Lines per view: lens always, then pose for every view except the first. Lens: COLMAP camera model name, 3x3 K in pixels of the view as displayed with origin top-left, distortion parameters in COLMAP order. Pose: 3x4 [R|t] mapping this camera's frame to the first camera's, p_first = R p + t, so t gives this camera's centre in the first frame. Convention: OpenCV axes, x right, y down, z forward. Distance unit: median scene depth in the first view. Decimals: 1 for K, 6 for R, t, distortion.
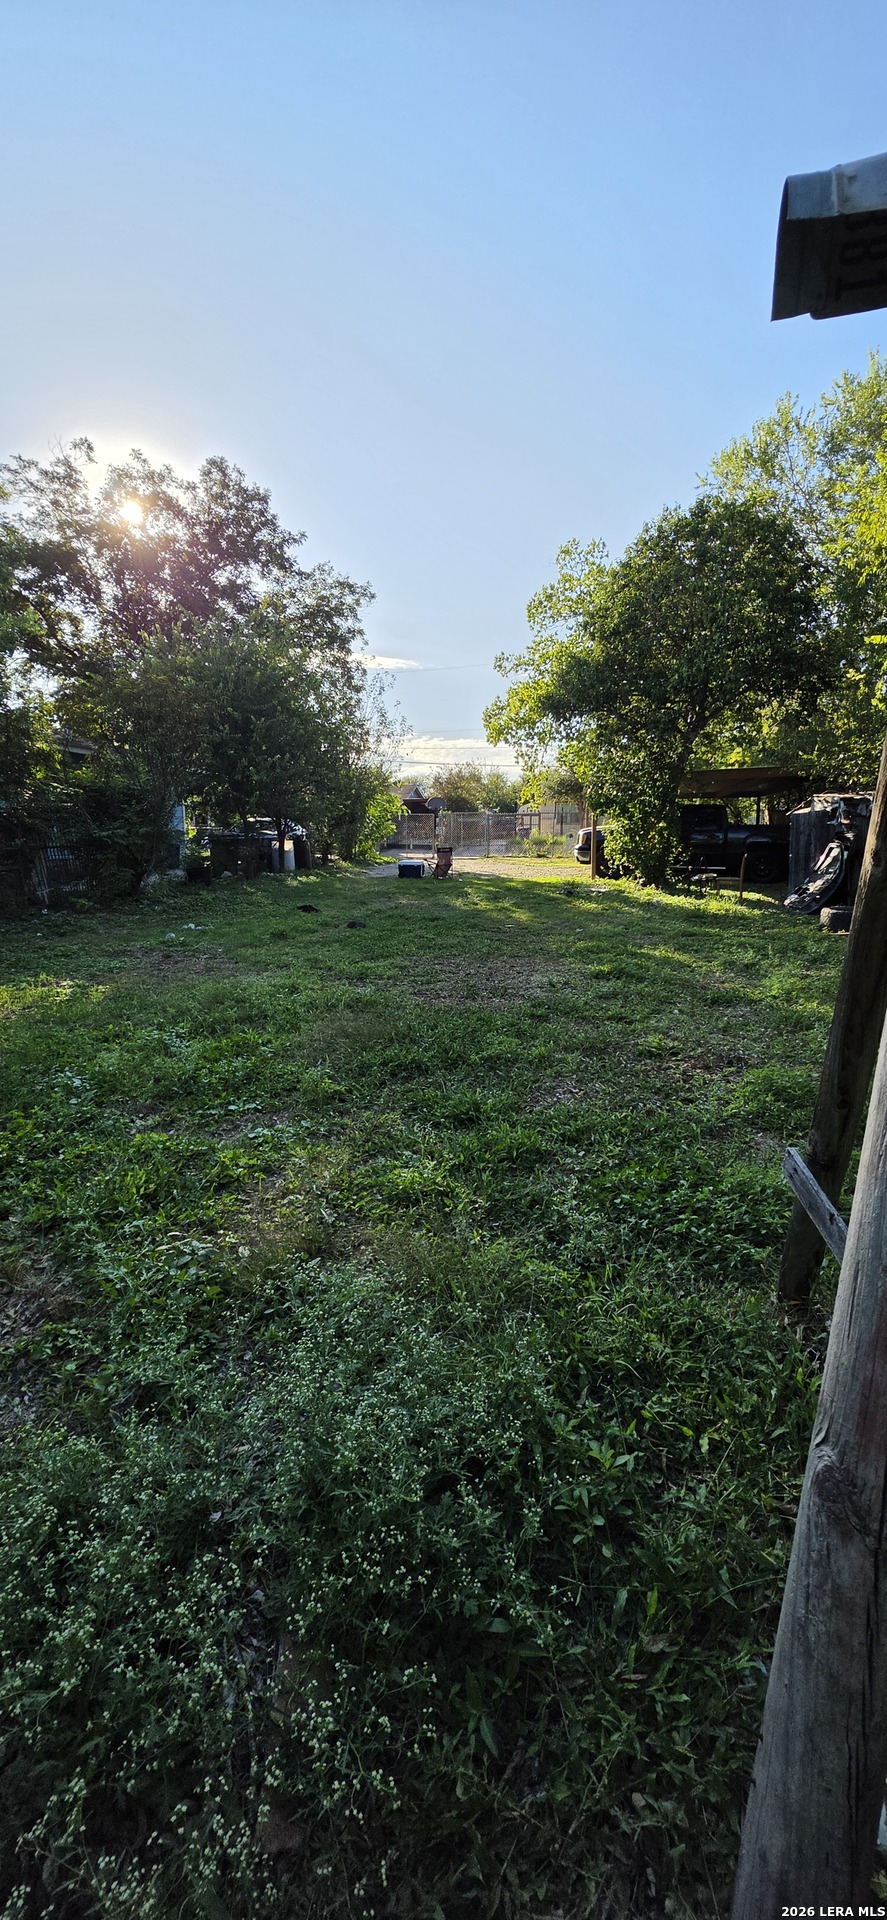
lens RADIAL K [[766.7, 0, 442.5], [0, 766.7, 953.3], [0, 0, 1]] dist [-0.002682, 0.000183]
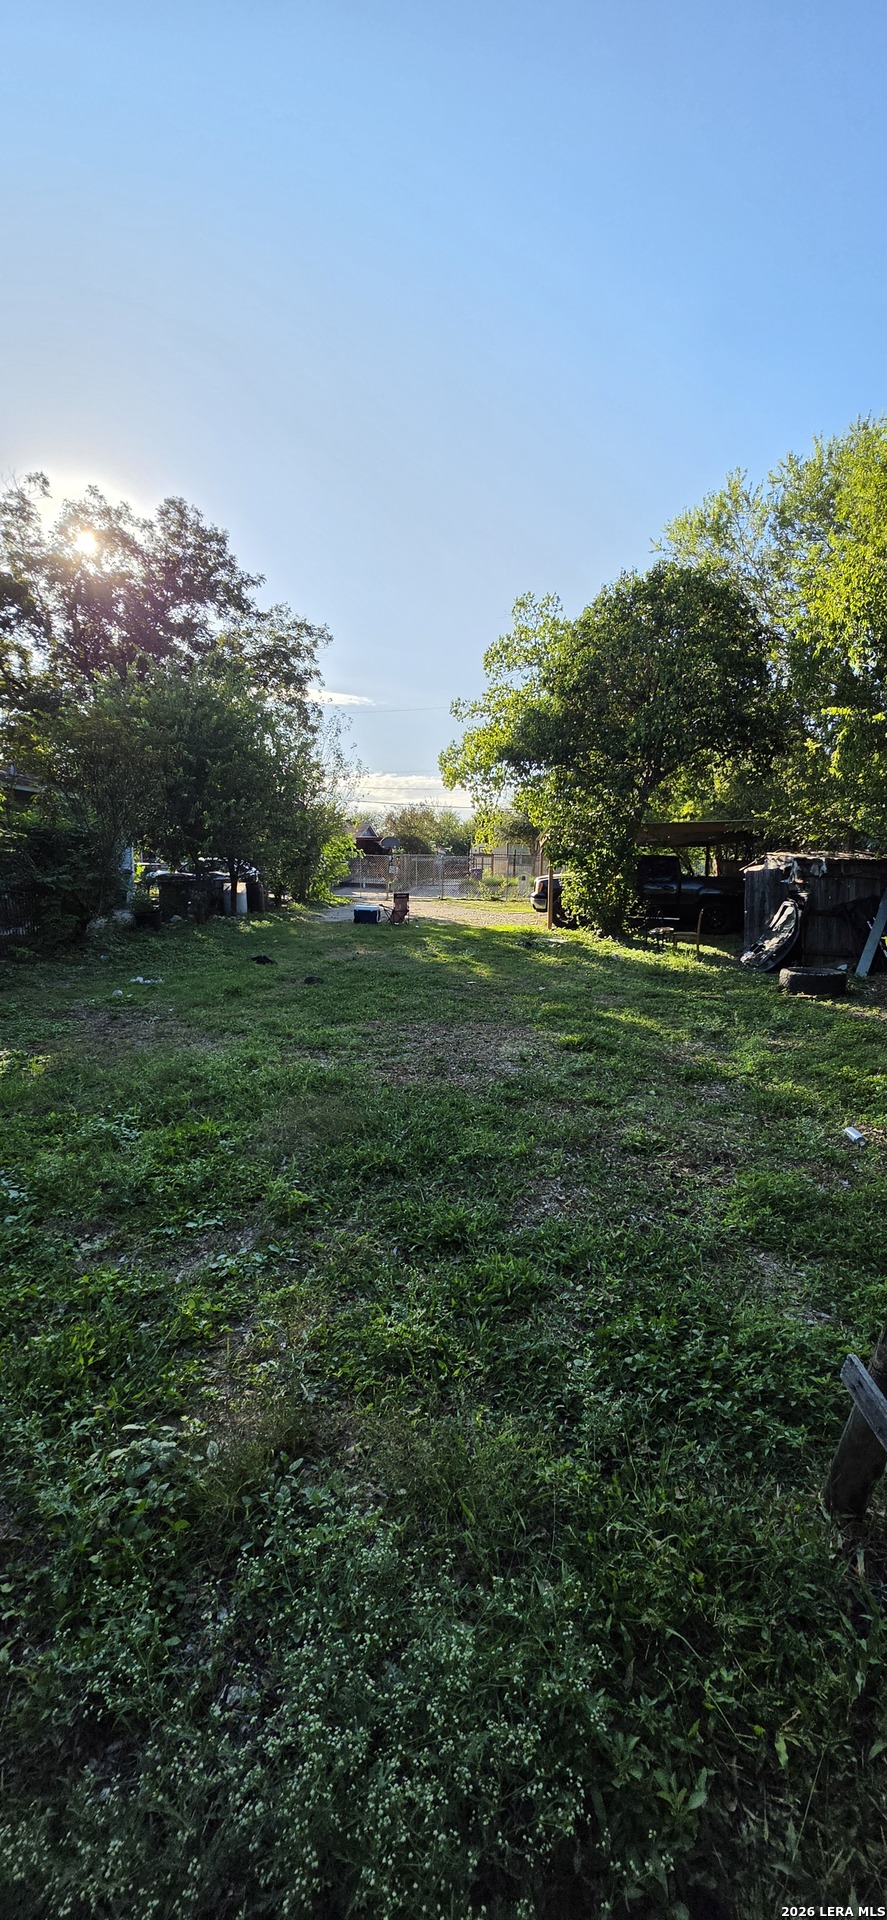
lens RADIAL K [[766.7, 0, 442.6], [0, 766.7, 952.7], [0, 0, 1]] dist [-0.002682, 0.000183]
pose [[0.997795, 0.011720, 0.065321, -0.010953], [-0.008694, 0.998884, -0.046414, -0.022254], [-0.065792, 0.045743, 0.996784, 0.017316]]
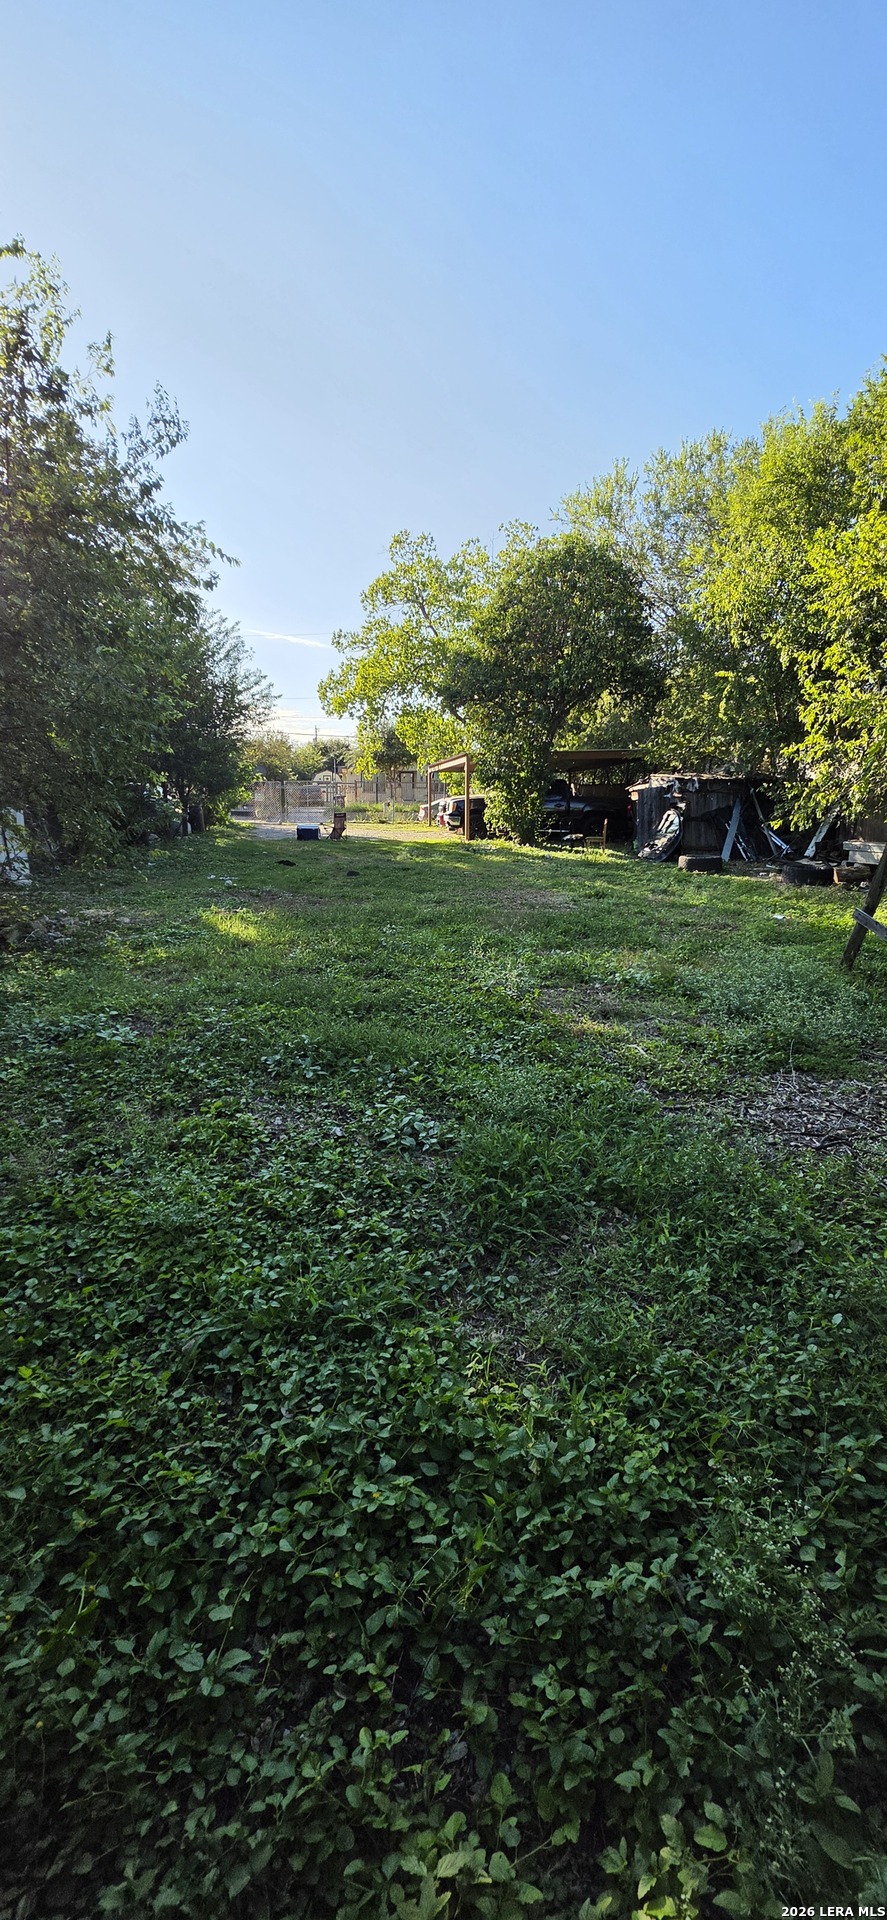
lens RADIAL K [[766.7, 0, 442.9], [0, 766.7, 961.9], [0, 0, 1]] dist [-0.002682, 0.000183]
pose [[0.955694, -0.051336, 0.289850, -0.266562], [0.036036, 0.997673, 0.057880, 0.029854], [-0.292147, -0.044871, 0.955320, -0.191205]]
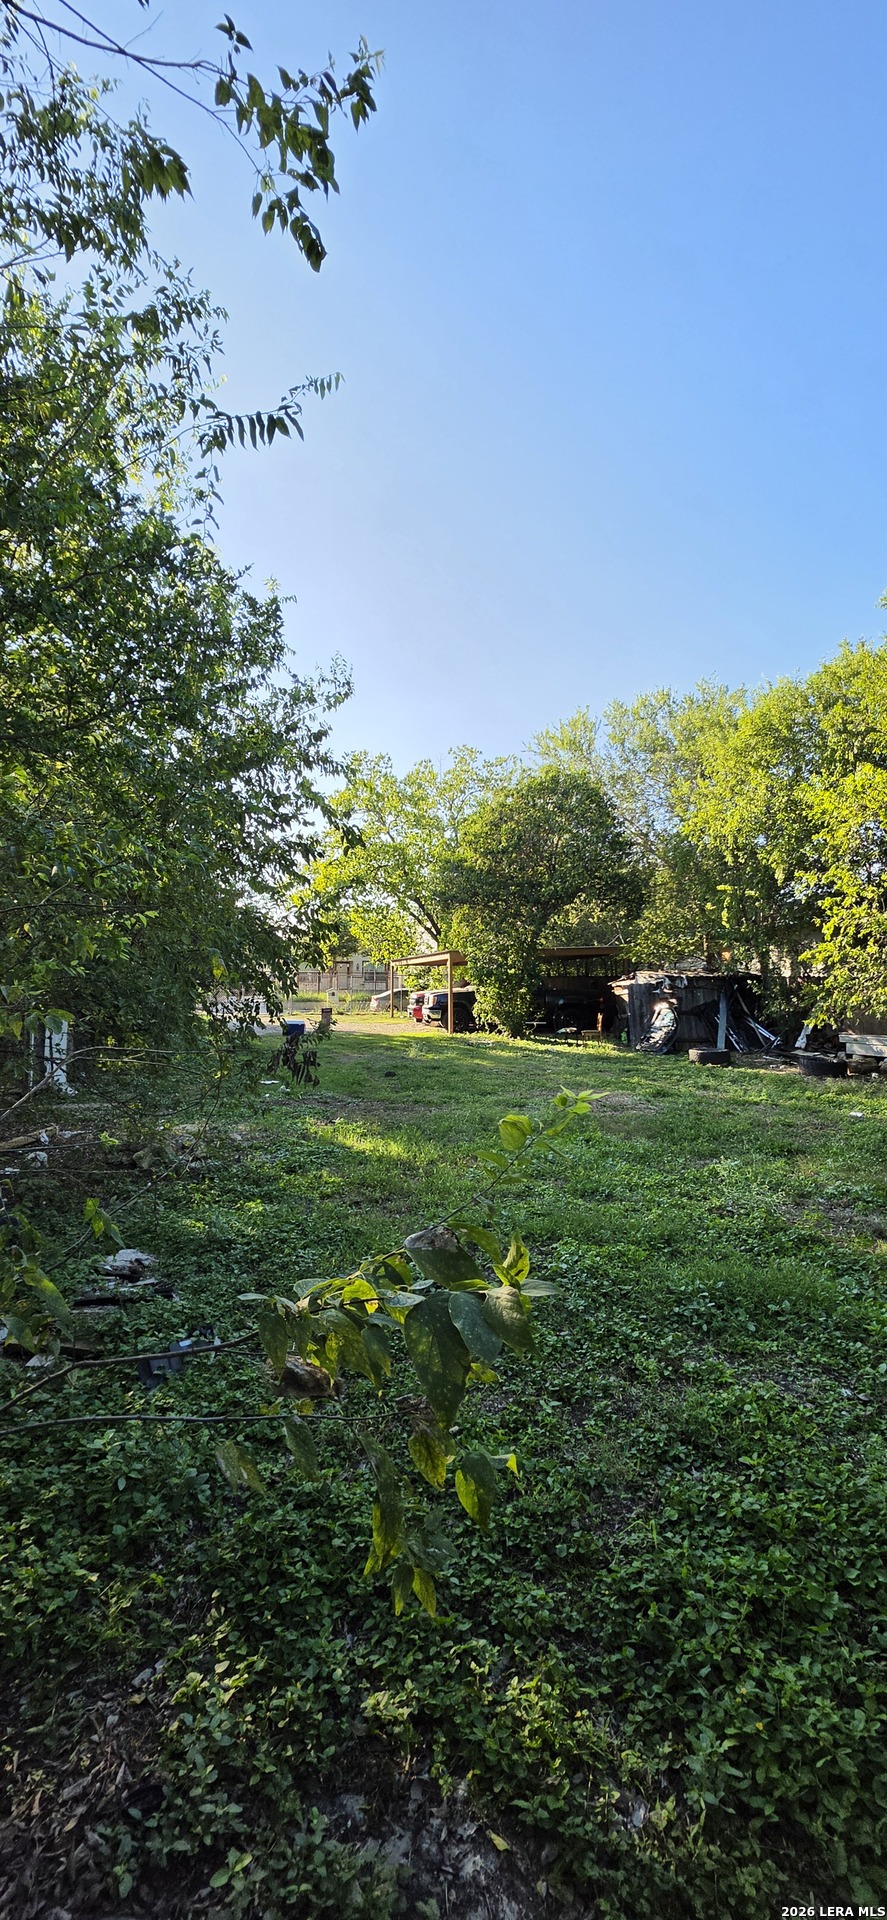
lens RADIAL K [[766.7, 0, 447.1], [0, 766.7, 965.9], [0, 0, 1]] dist [-0.002682, 0.000183]
pose [[0.911221, 0.015262, 0.411635, -0.423103], [0.059700, 0.983869, -0.168634, 0.003840], [-0.407569, 0.178238, 0.895611, -0.143910]]
